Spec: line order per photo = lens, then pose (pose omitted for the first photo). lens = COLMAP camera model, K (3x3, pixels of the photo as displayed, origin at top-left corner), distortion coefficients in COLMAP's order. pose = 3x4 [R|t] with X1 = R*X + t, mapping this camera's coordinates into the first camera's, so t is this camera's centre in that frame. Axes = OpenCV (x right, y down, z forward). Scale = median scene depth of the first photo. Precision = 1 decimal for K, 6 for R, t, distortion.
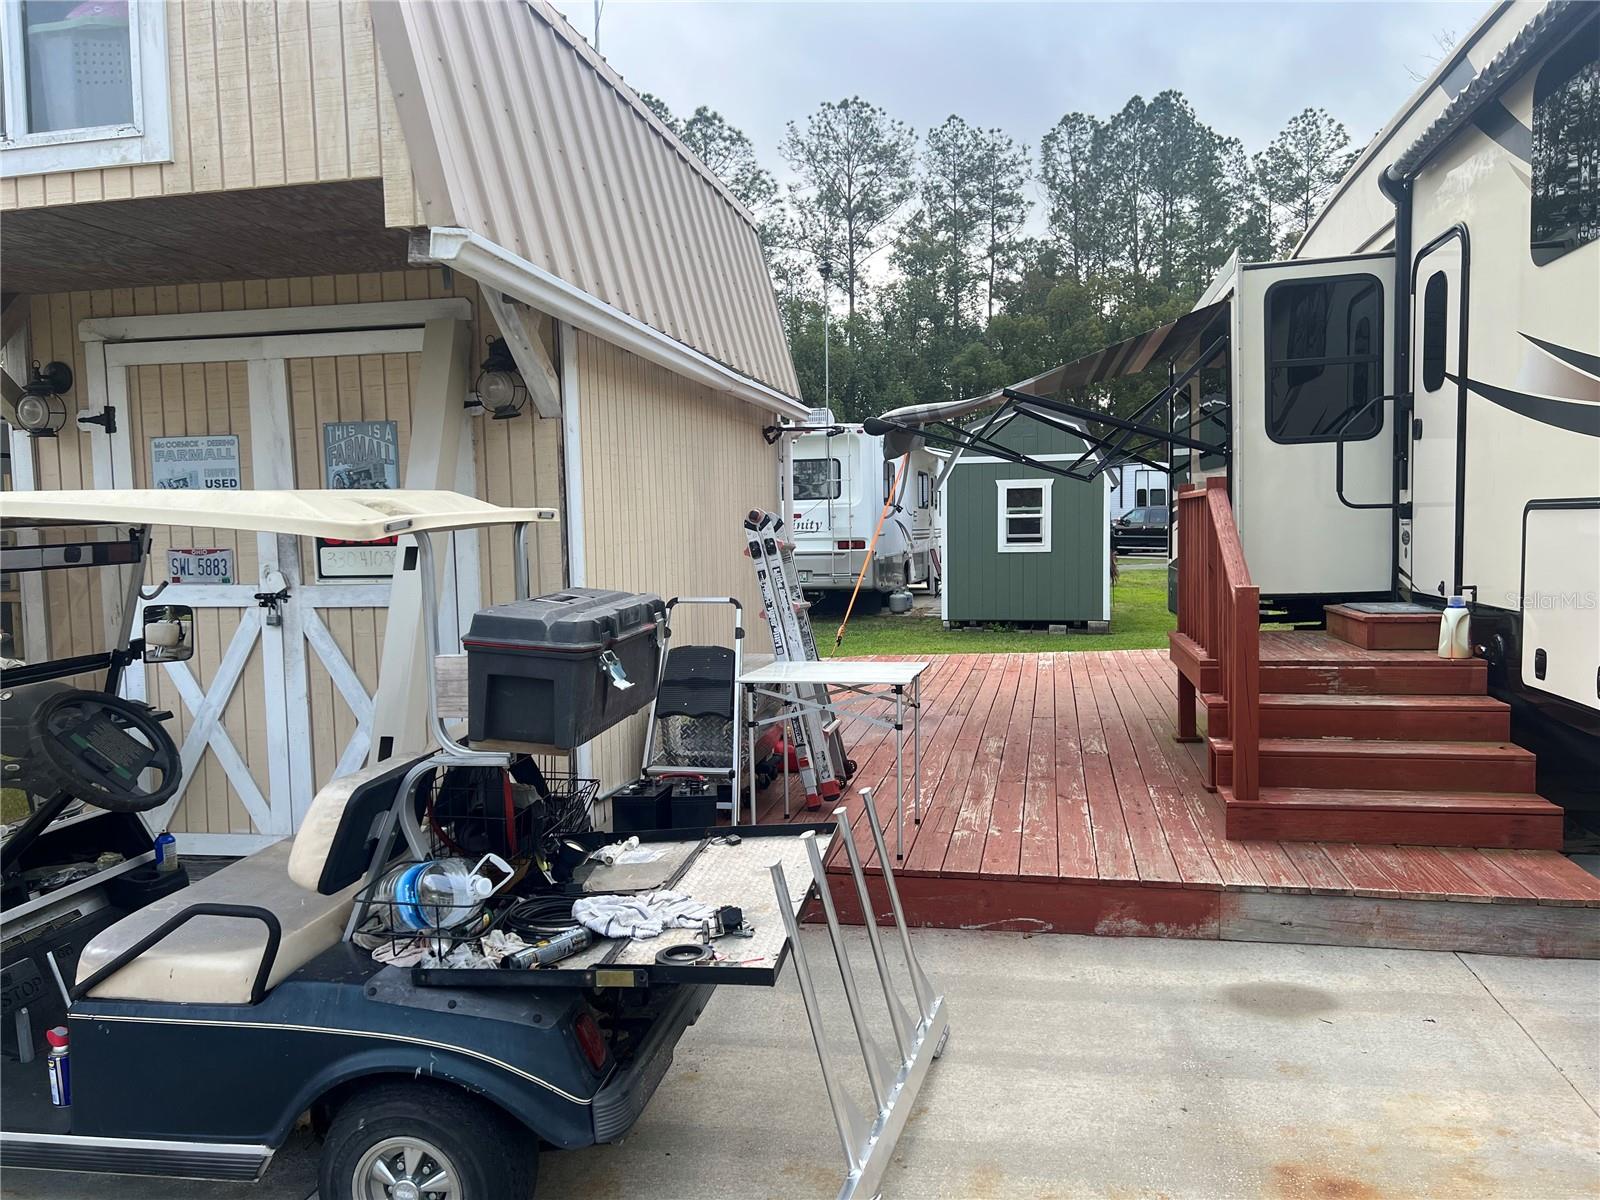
lens RADIAL K [[1222.1, 0, 800.0], [0, 1222.1, 600.0], [0, 0, 1]] dist [0.070141, -0.078662]
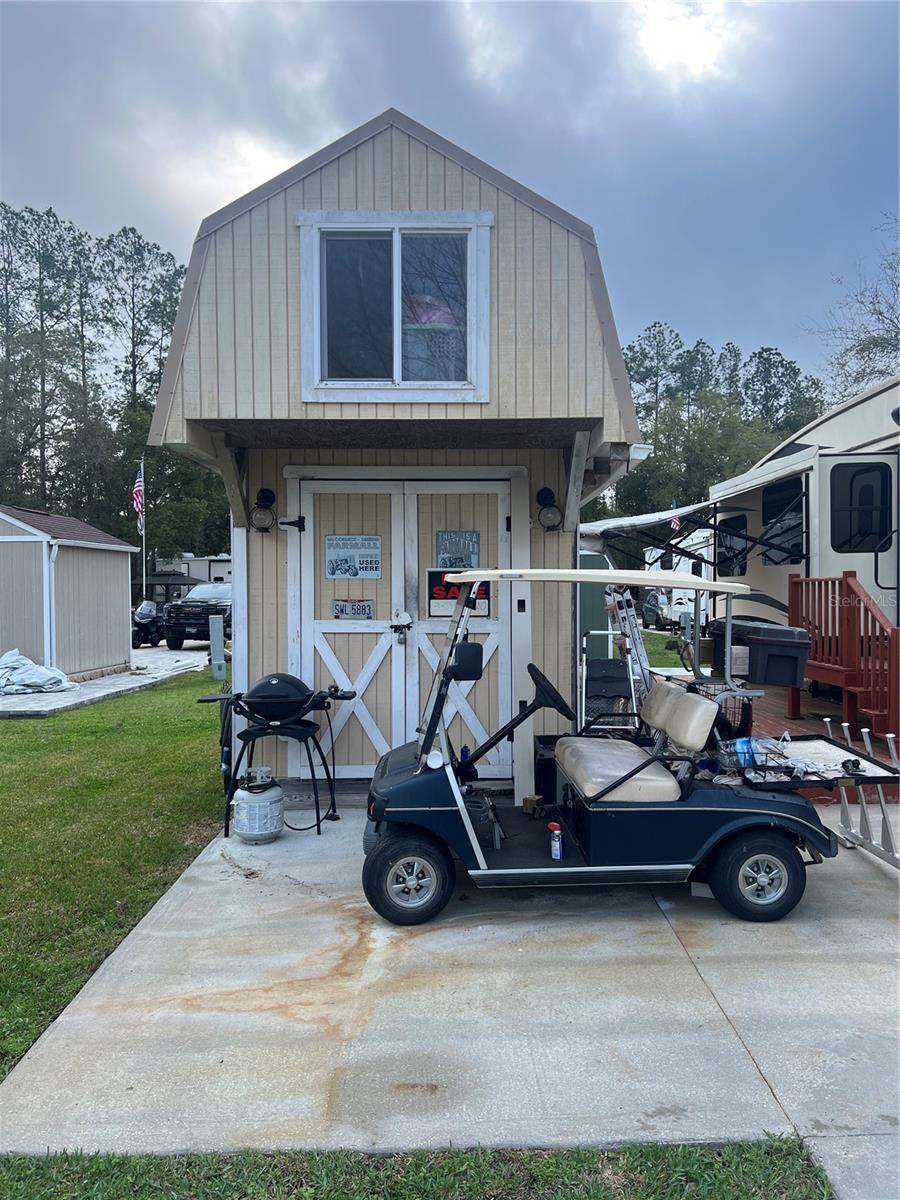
lens RADIAL K [[916.6, 0, 447.7], [0, 916.6, 602.9], [0, 0, 1]] dist [0.070141, -0.078662]
pose [[0.980435, 0.016583, 0.196143, -0.547073], [-0.006211, 0.998555, -0.053374, 0.028415], [-0.196745, 0.051111, 0.979122, -0.260295]]
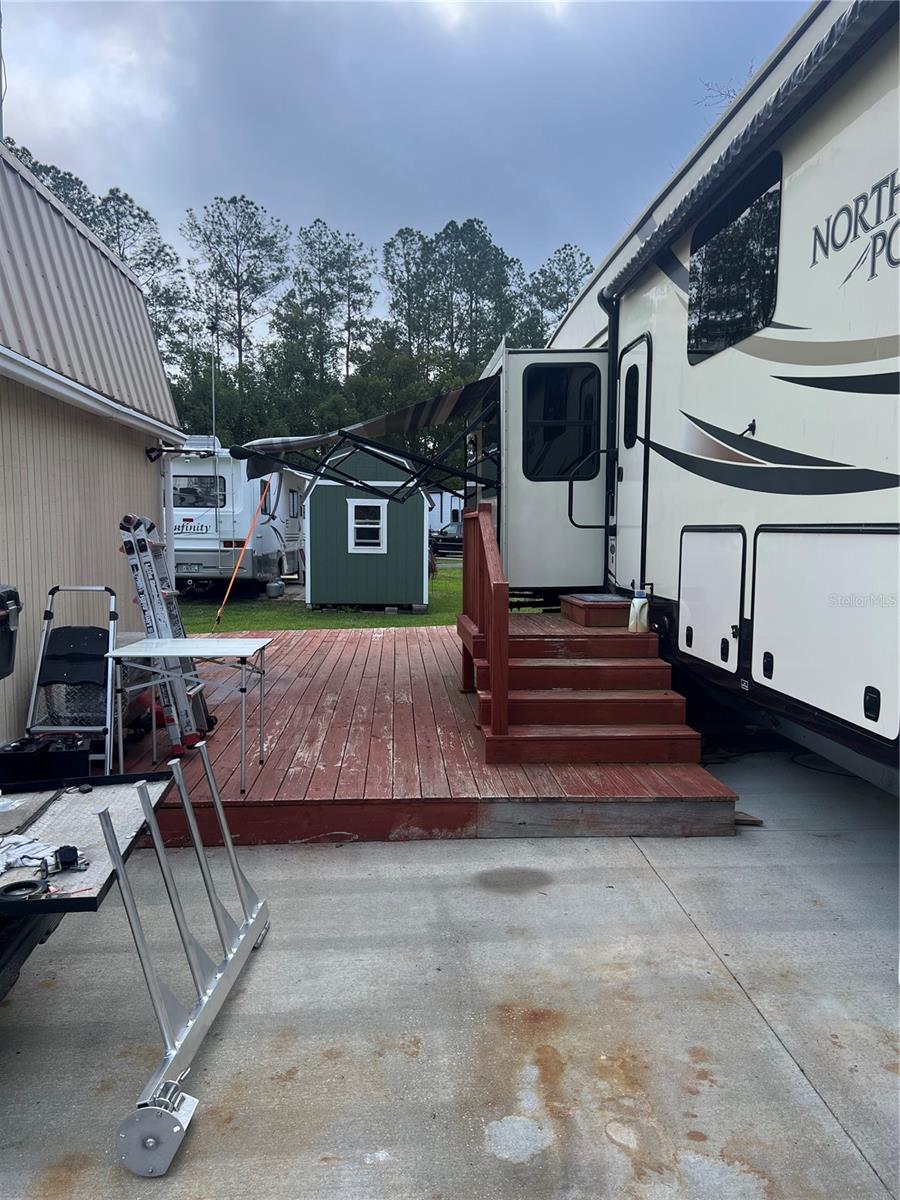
lens RADIAL K [[920.5, 0, 450.0], [0, 920.5, 600.0], [0, 0, 1]] dist [0.074137, -0.093578]
pose [[0.965139, 0.004799, 0.261694, 0.031152], [-0.008236, 0.999894, 0.012041, -0.002569], [-0.261608, -0.013776, 0.965076, 0.012158]]
